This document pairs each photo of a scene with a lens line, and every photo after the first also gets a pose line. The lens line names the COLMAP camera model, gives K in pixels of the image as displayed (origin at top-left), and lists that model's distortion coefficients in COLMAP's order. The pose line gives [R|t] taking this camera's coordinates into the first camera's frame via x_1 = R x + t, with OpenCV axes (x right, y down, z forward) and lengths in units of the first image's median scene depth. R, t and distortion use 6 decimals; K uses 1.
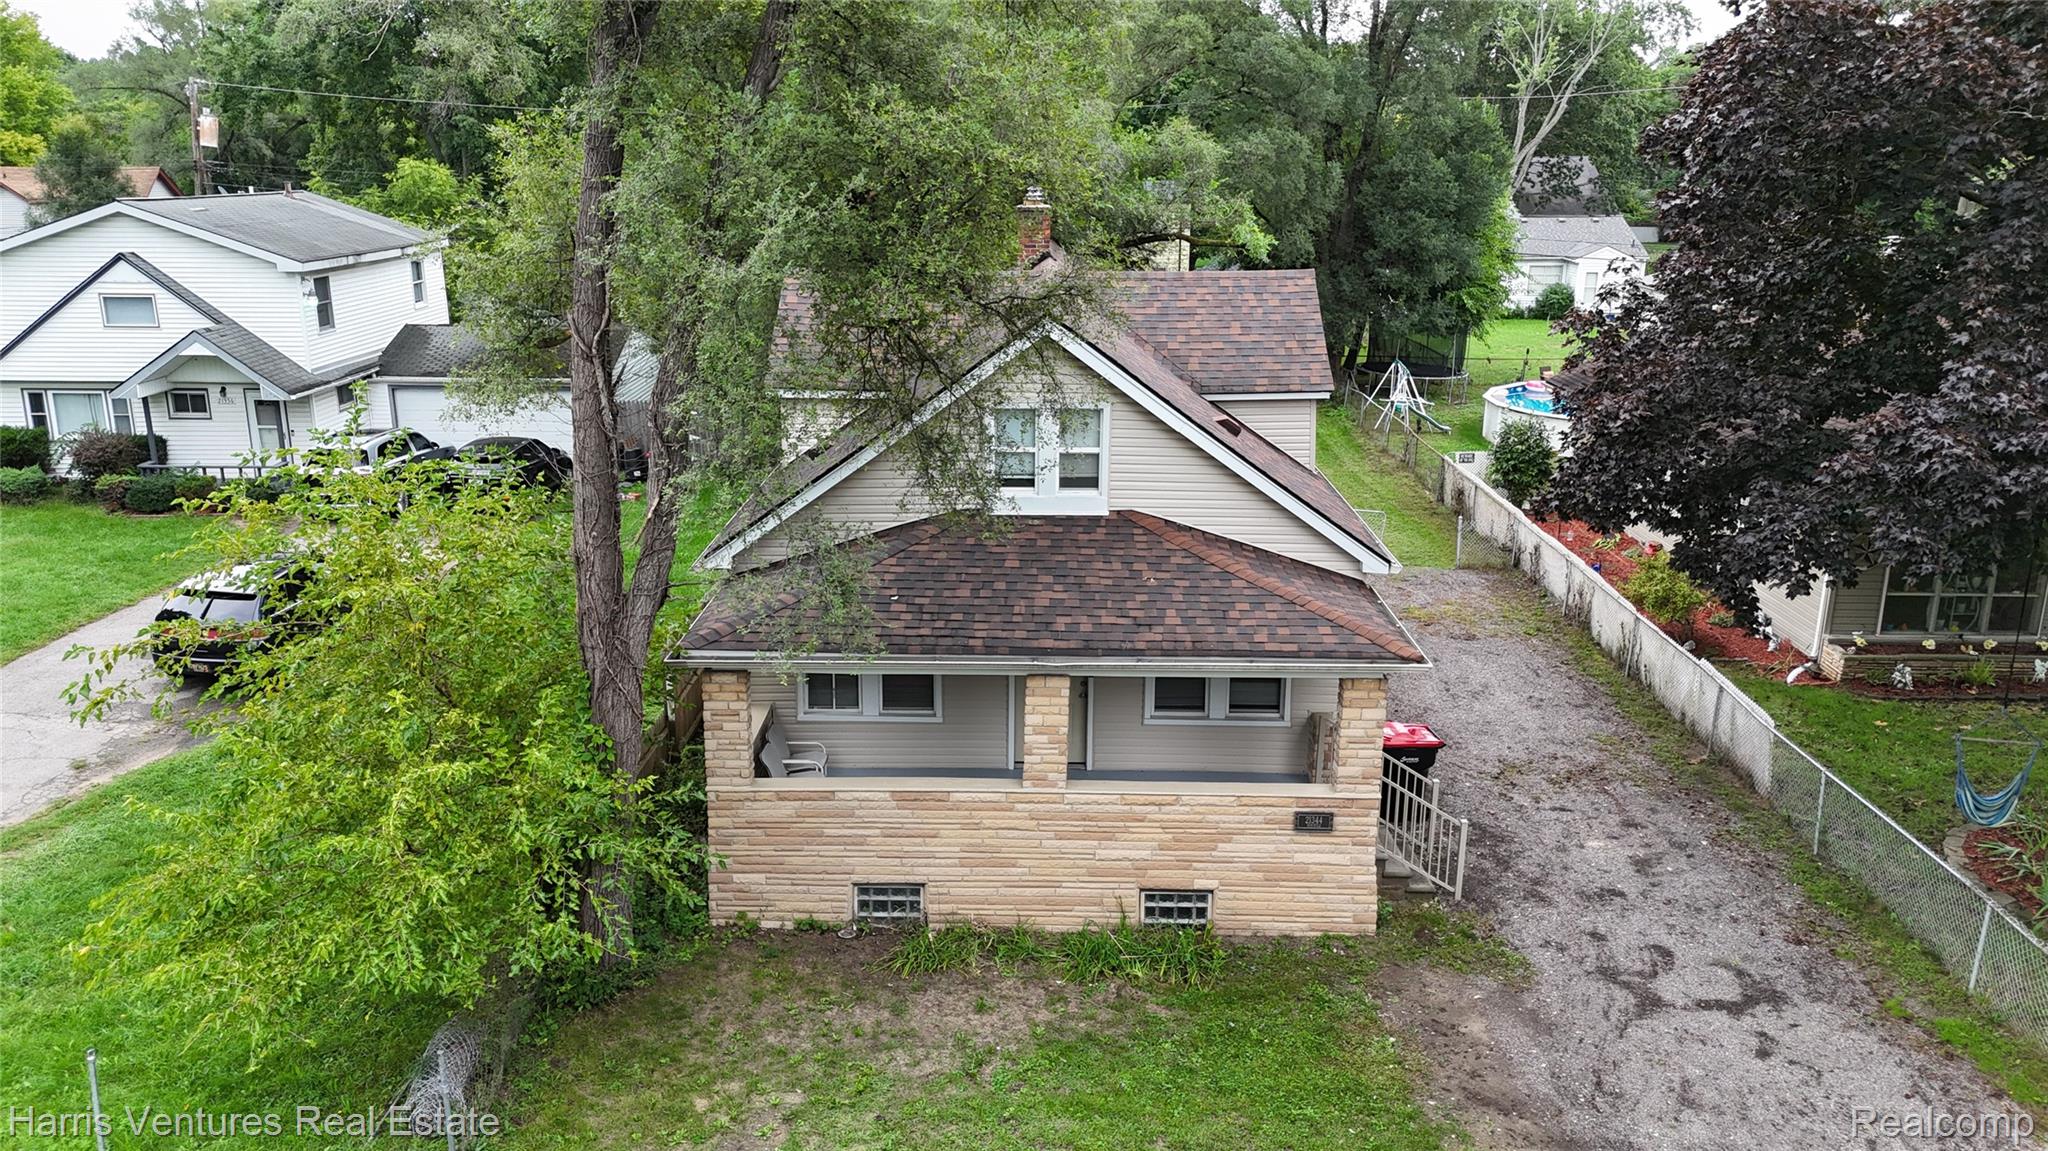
lens RADIAL K [[1510.0, 0, 1028.0], [0, 1510.0, 570.9], [0, 0, 1]] dist [0.046932, -0.028356]
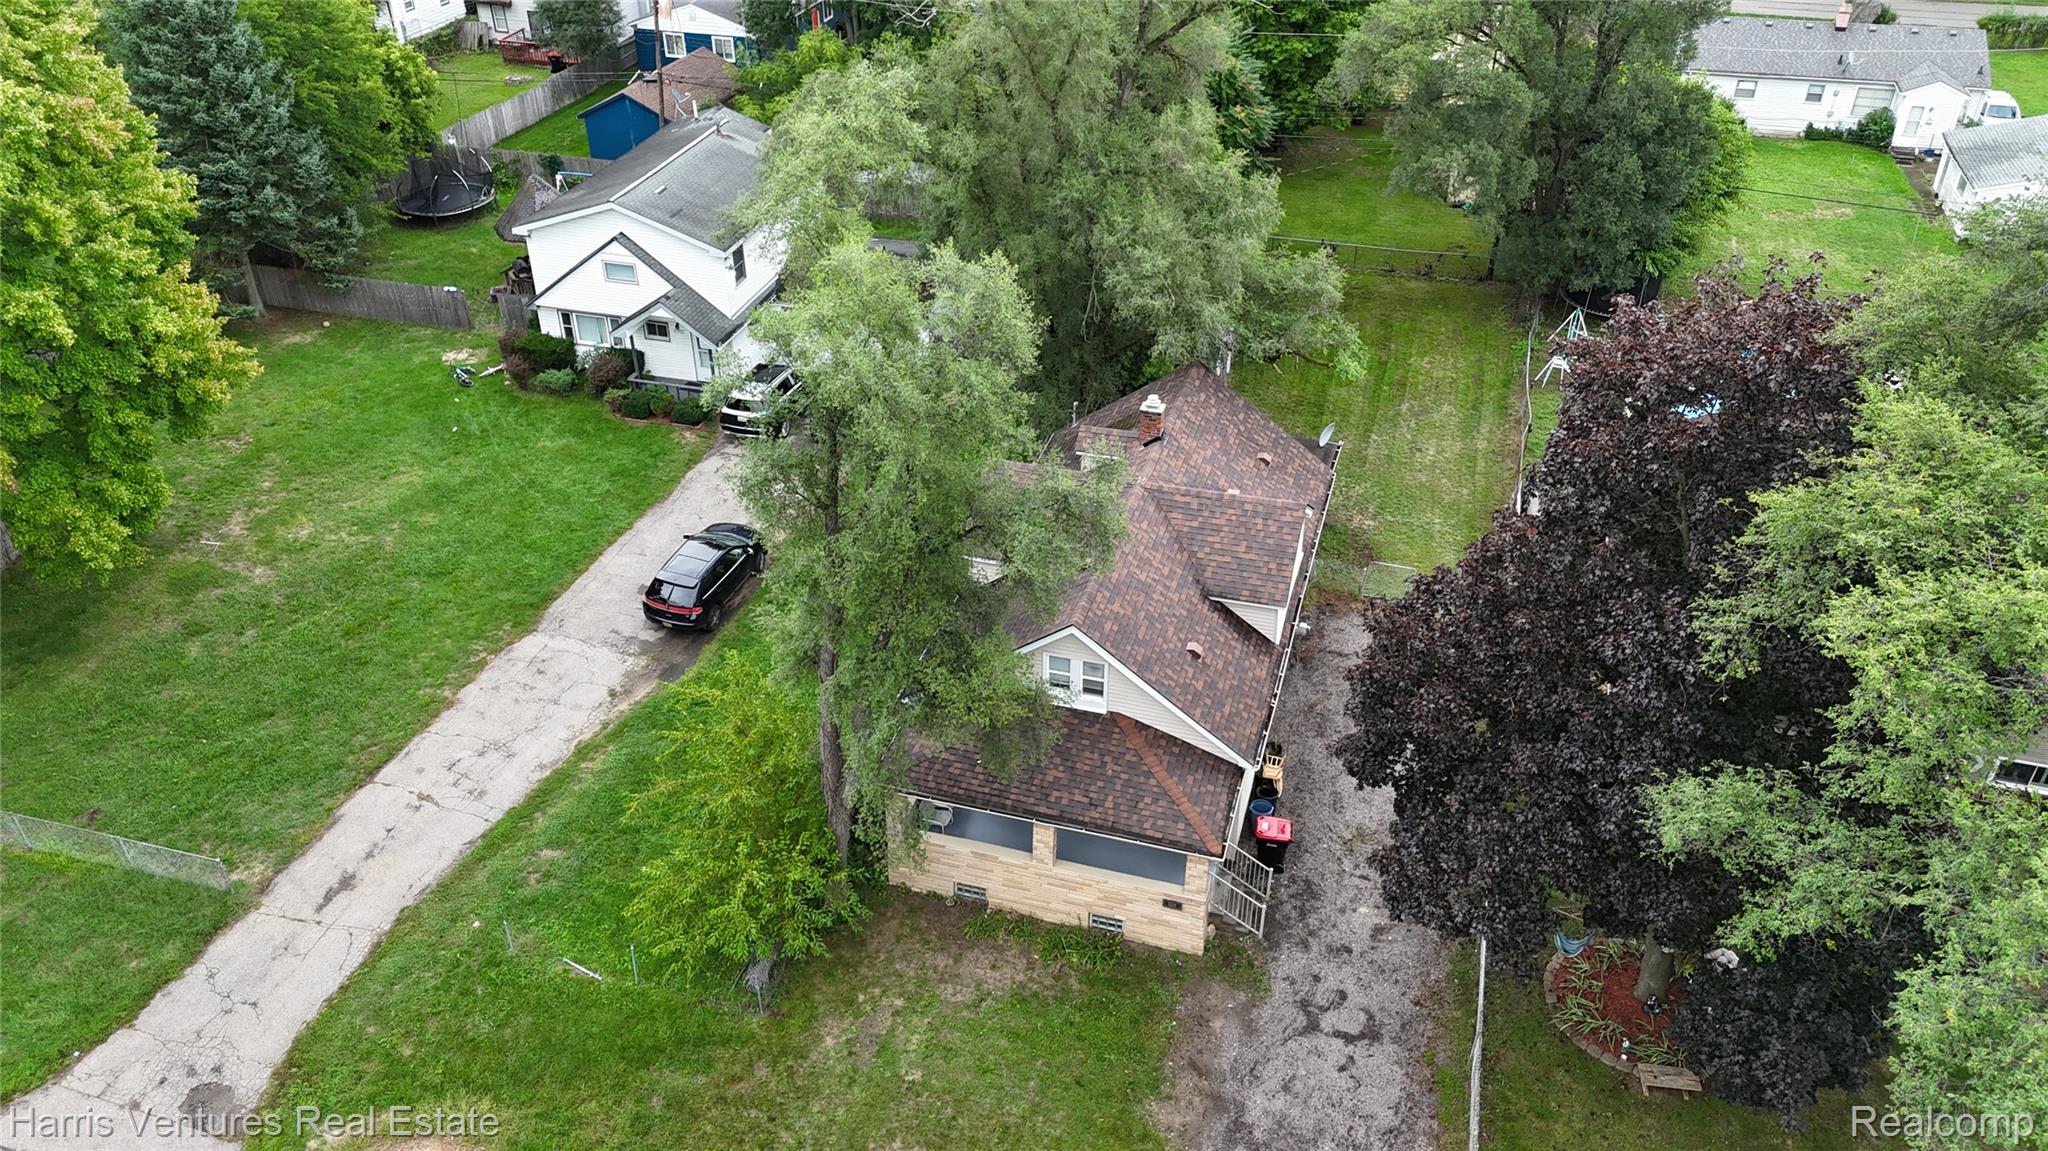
lens RADIAL K [[1510.0, 0, 1022.0], [0, 1510.0, 570.8], [0, 0, 1]] dist [0.046932, -0.028356]
pose [[0.960488, 0.143391, -0.238542, 0.405294], [-0.061862, 0.945620, 0.319337, -0.860490], [0.271360, -0.291963, 0.917127, -0.740194]]
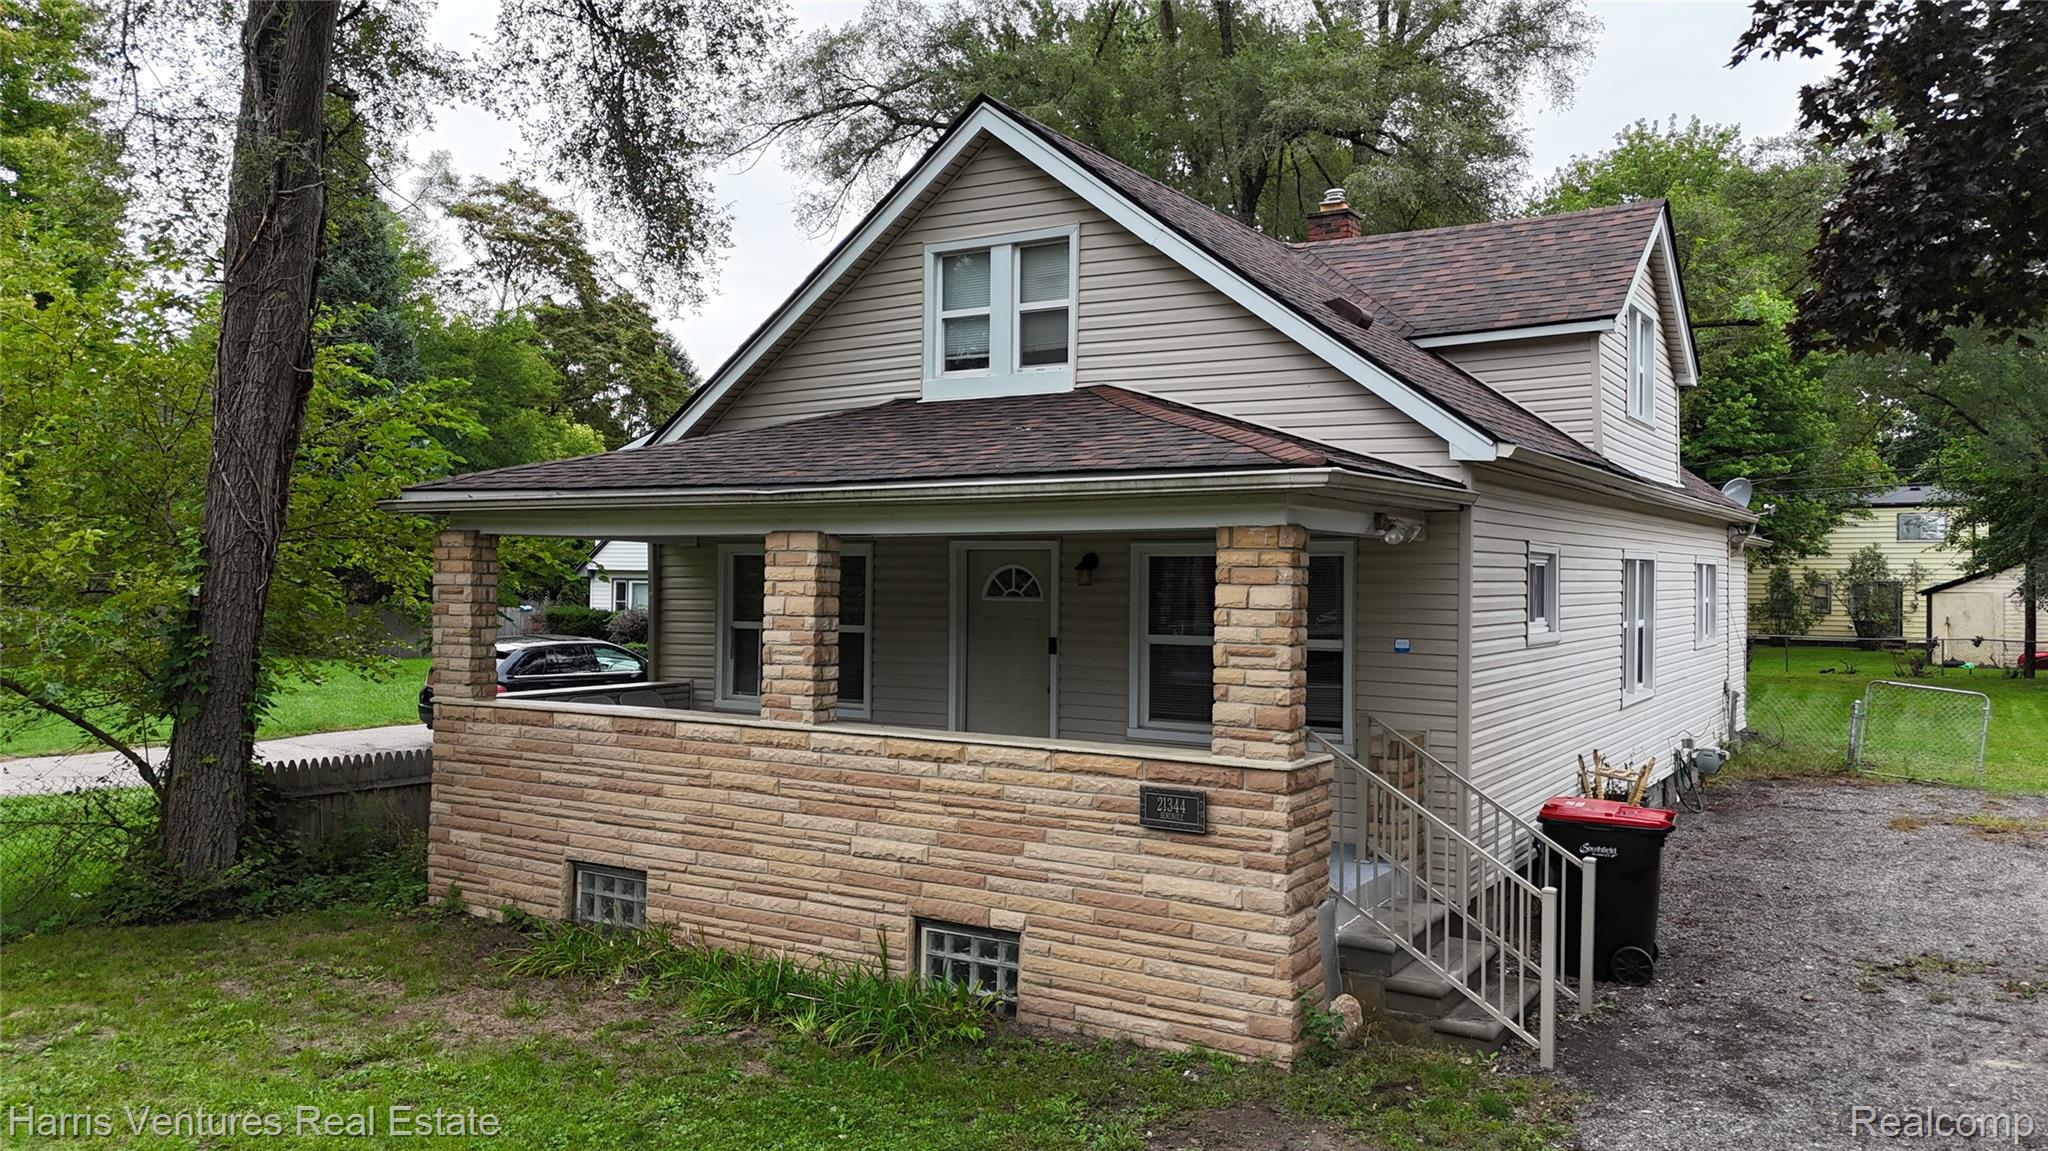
lens RADIAL K [[1510.0, 0, 1015.2], [0, 1510.0, 569.7], [0, 0, 1]] dist [0.046932, -0.028356]
pose [[0.854125, -0.001708, -0.520066, 0.410950], [-0.142844, 0.960764, -0.237755, 0.215508], [0.500067, 0.277361, 0.820368, 0.509016]]
